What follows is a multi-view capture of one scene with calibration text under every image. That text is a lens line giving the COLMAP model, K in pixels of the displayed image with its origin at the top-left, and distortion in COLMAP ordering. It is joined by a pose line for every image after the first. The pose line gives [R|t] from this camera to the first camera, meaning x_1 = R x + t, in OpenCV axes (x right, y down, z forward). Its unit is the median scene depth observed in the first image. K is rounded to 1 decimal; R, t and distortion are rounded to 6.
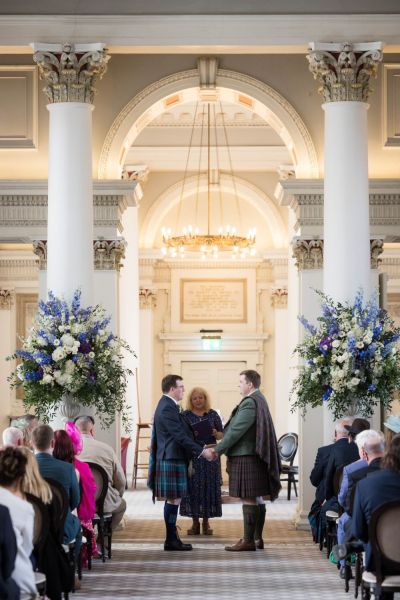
lens RADIAL K [[1825.5, 0, 199.9], [0, 1825.5, 300.0], [0, 0, 1]] dist [0.411996, 0.000000]
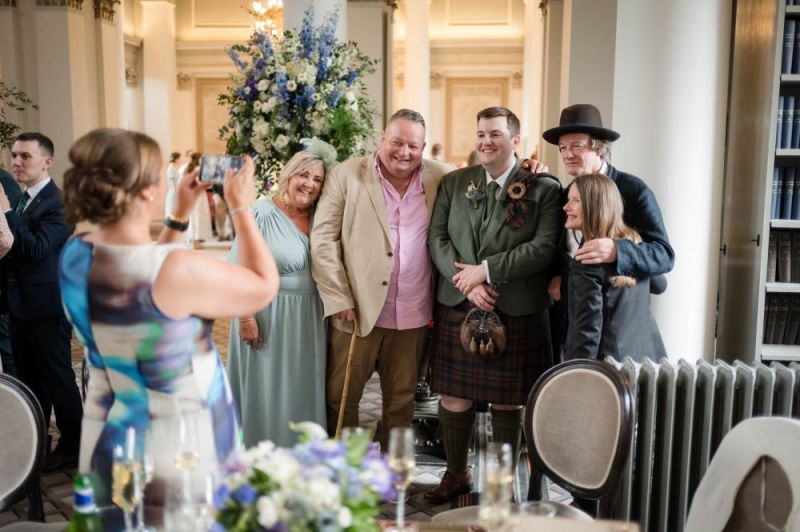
lens RADIAL K [[810.3, 0, 399.9], [0, 810.3, 264.9], [0, 0, 1]] dist [-0.001748, 0.000000]
pose [[0.992016, 0.030512, -0.122364, 0.165076], [-0.008698, 0.984533, 0.174983, 0.036823], [0.125811, -0.172521, 0.976938, 0.700081]]
